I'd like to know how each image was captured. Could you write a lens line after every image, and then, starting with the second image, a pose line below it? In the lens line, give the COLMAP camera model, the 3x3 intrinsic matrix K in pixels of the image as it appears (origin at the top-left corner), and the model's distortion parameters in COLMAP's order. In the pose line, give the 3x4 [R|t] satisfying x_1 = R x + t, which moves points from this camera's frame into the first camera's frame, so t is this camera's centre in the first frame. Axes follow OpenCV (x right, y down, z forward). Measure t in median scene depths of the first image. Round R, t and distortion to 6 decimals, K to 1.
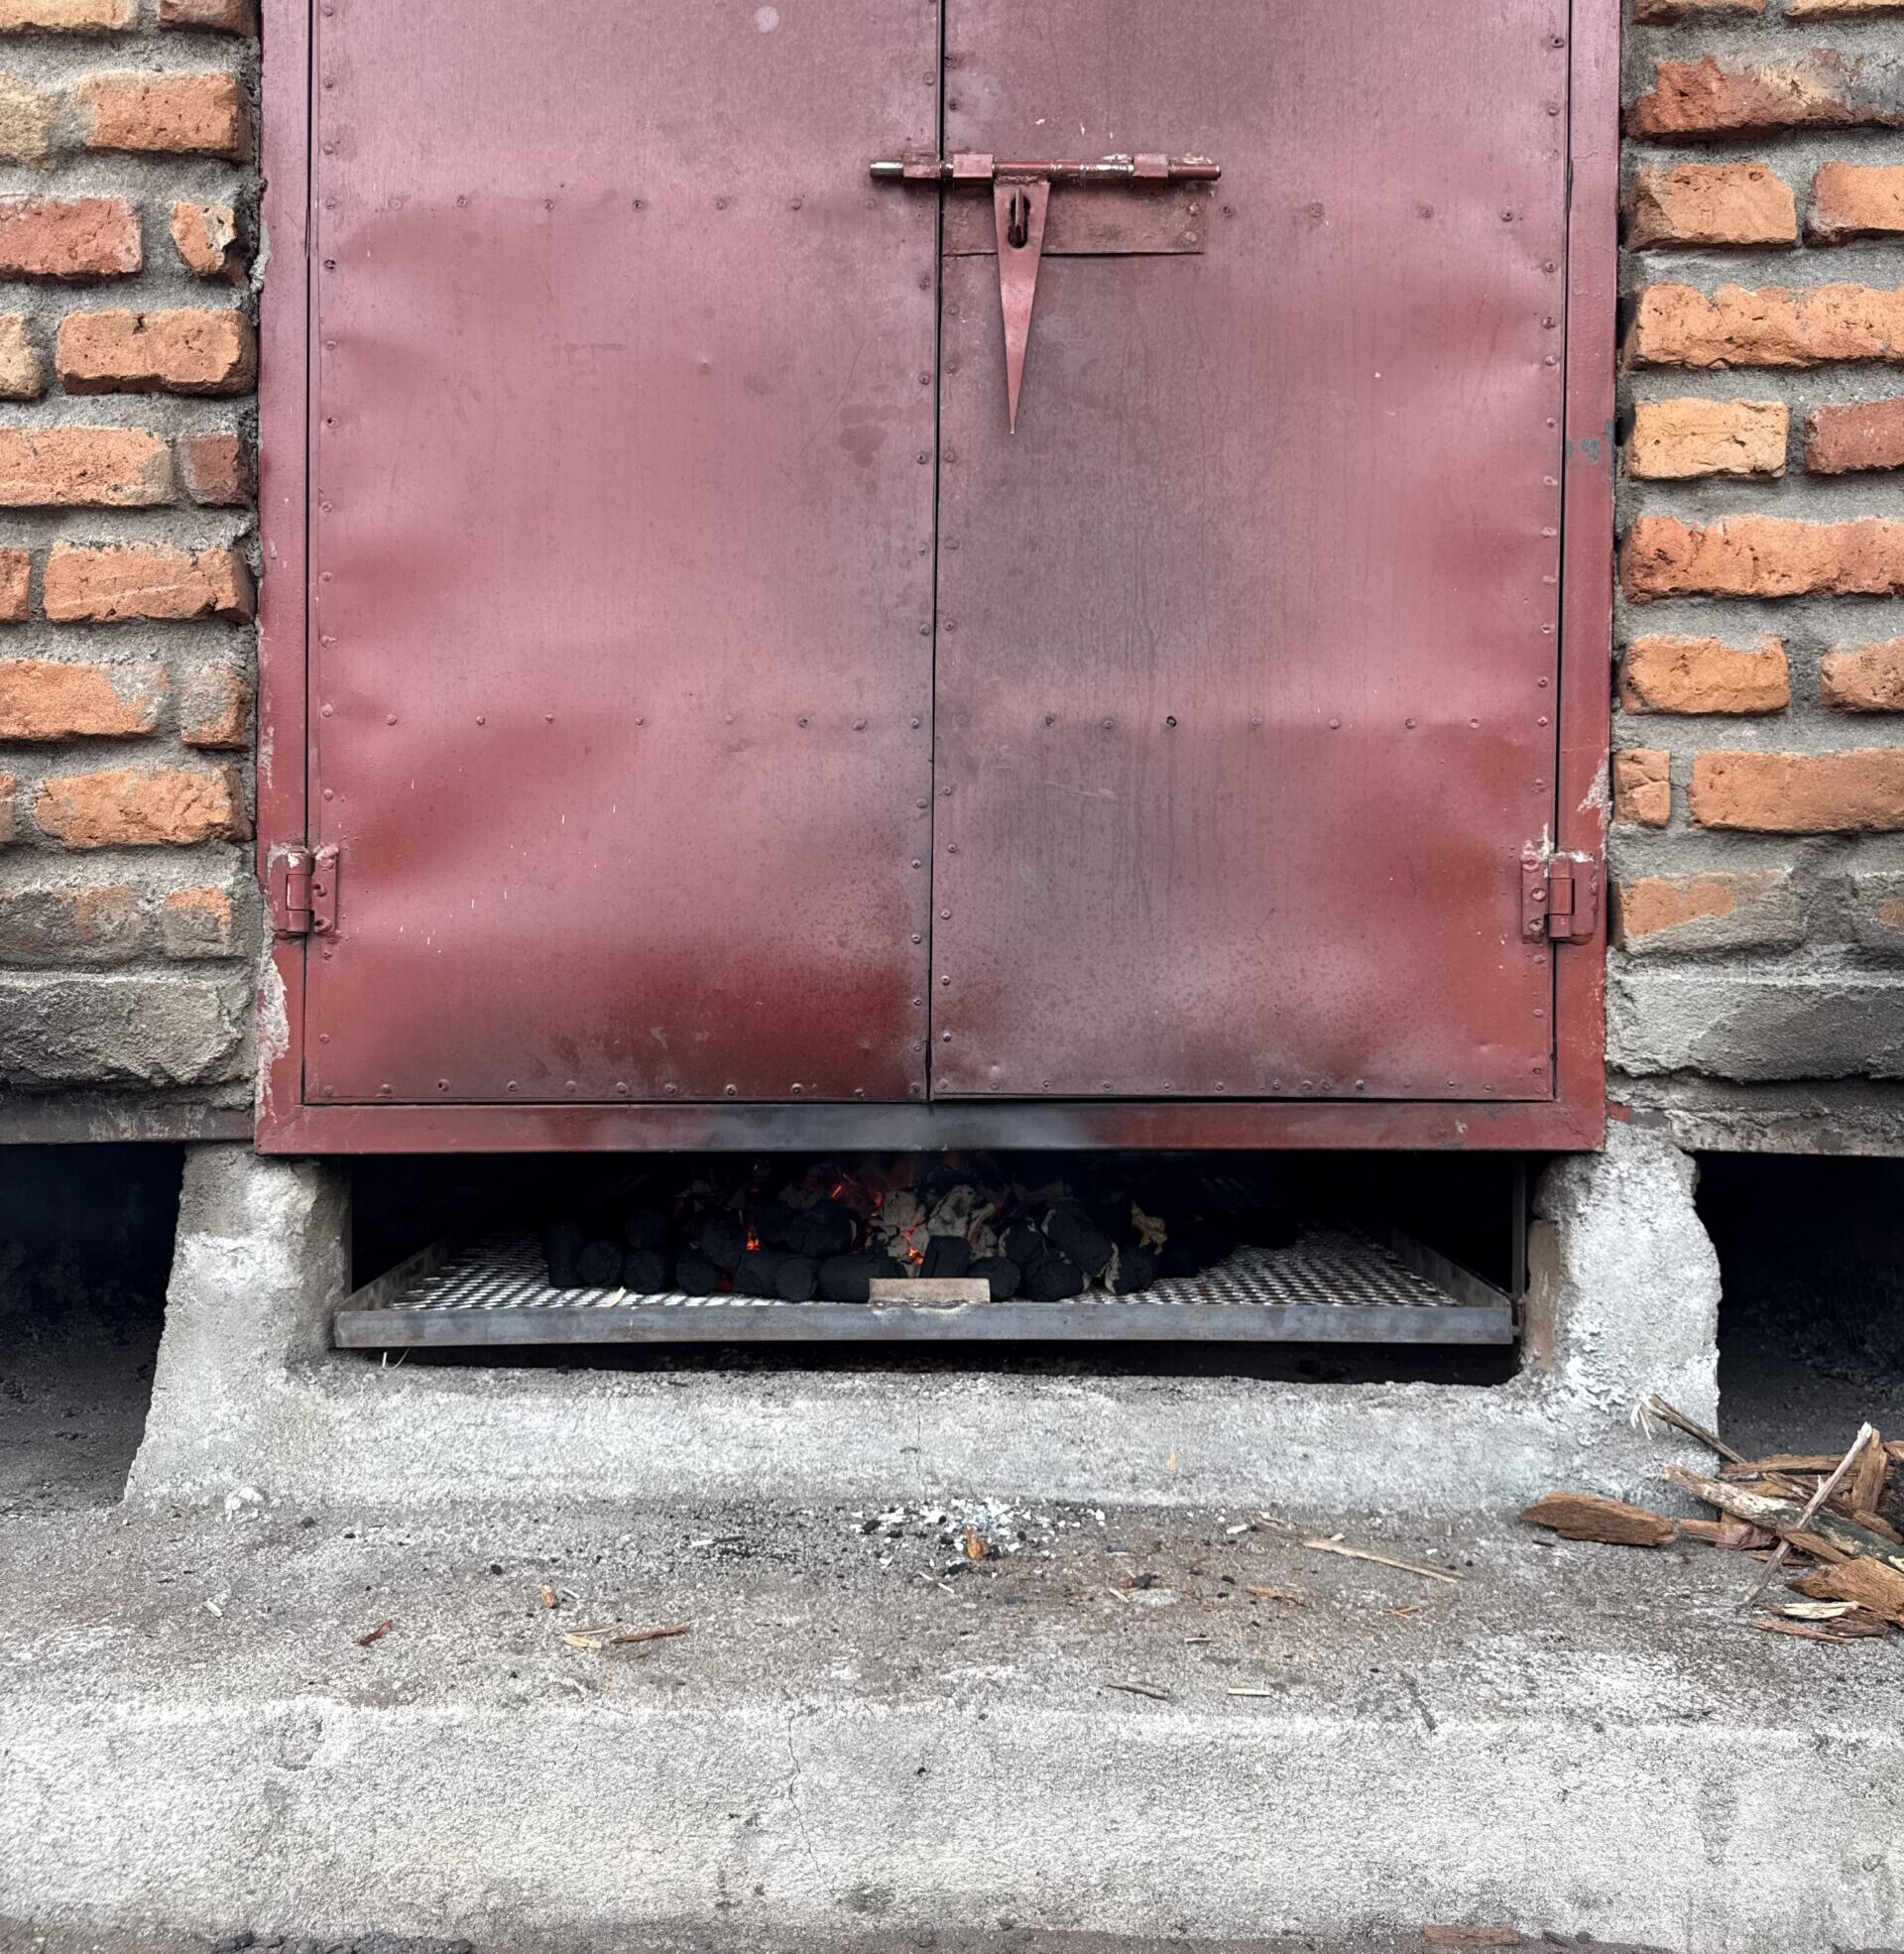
lens RADIAL K [[1853.5, 0, 951.4], [0, 1853.5, 918.8], [0, 0, 1]] dist [0.009479, -0.009547]
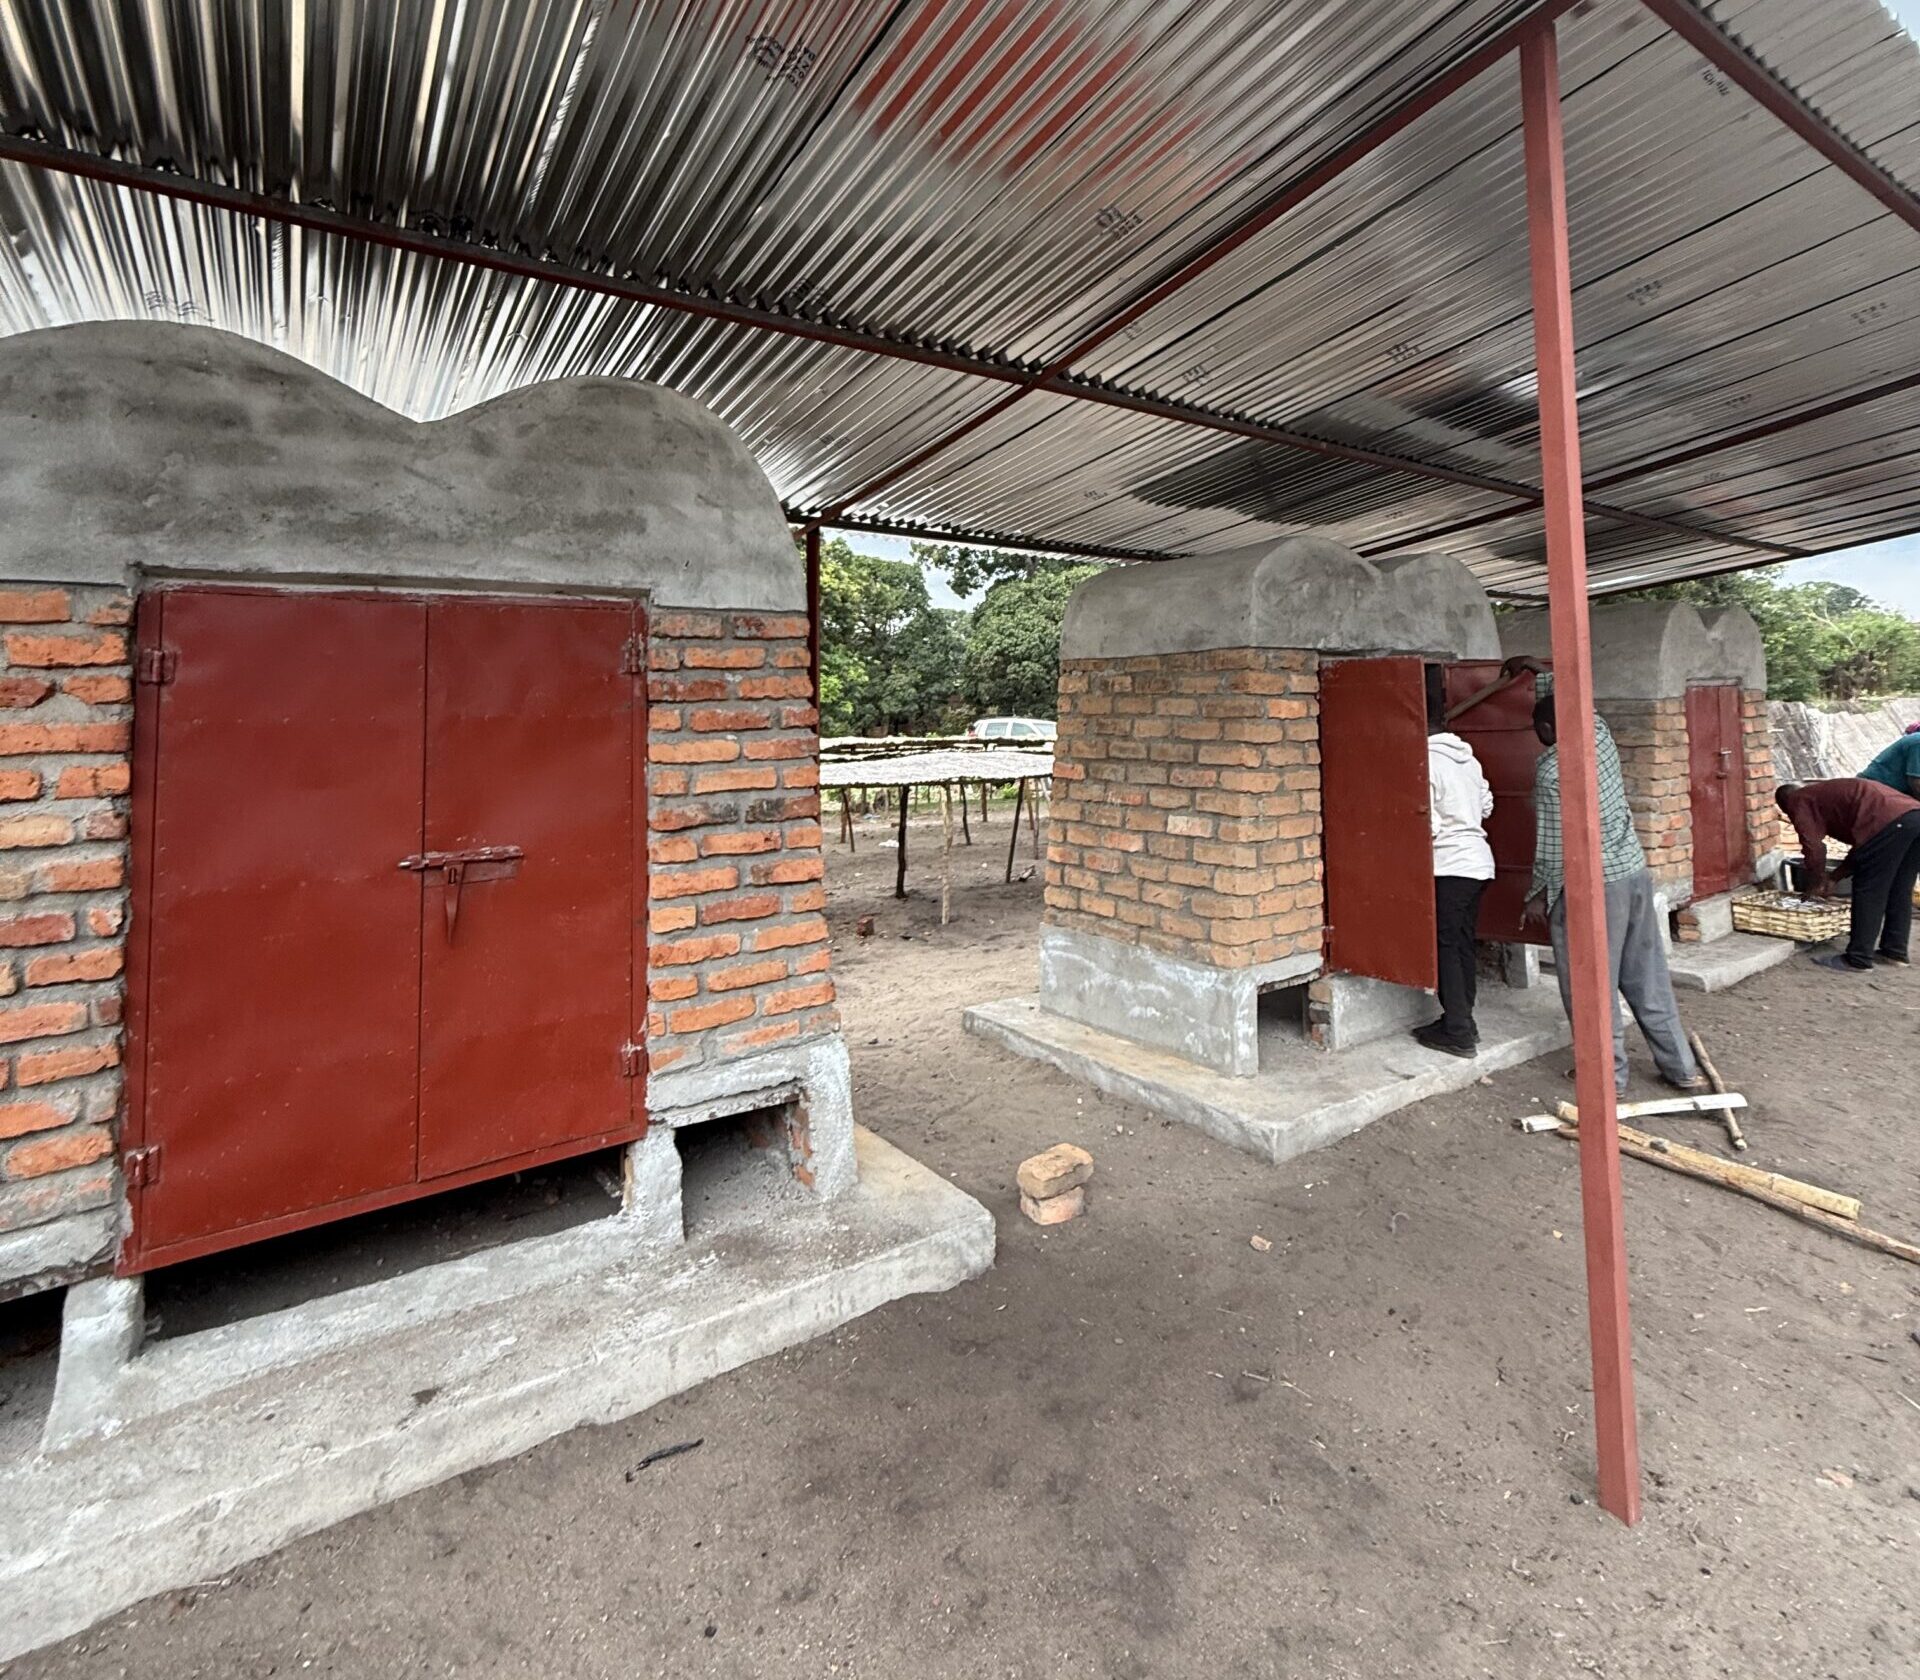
lens RADIAL K [[1022.6, 0, 962.6], [0, 1022.6, 653.6], [0, 0, 1]] dist [0.004843, -0.000102]
pose [[0.815581, 0.011867, 0.578521, -0.258044], [0.036098, 0.996799, -0.071336, -0.592501], [-0.577516, 0.079064, 0.812542, -0.887666]]
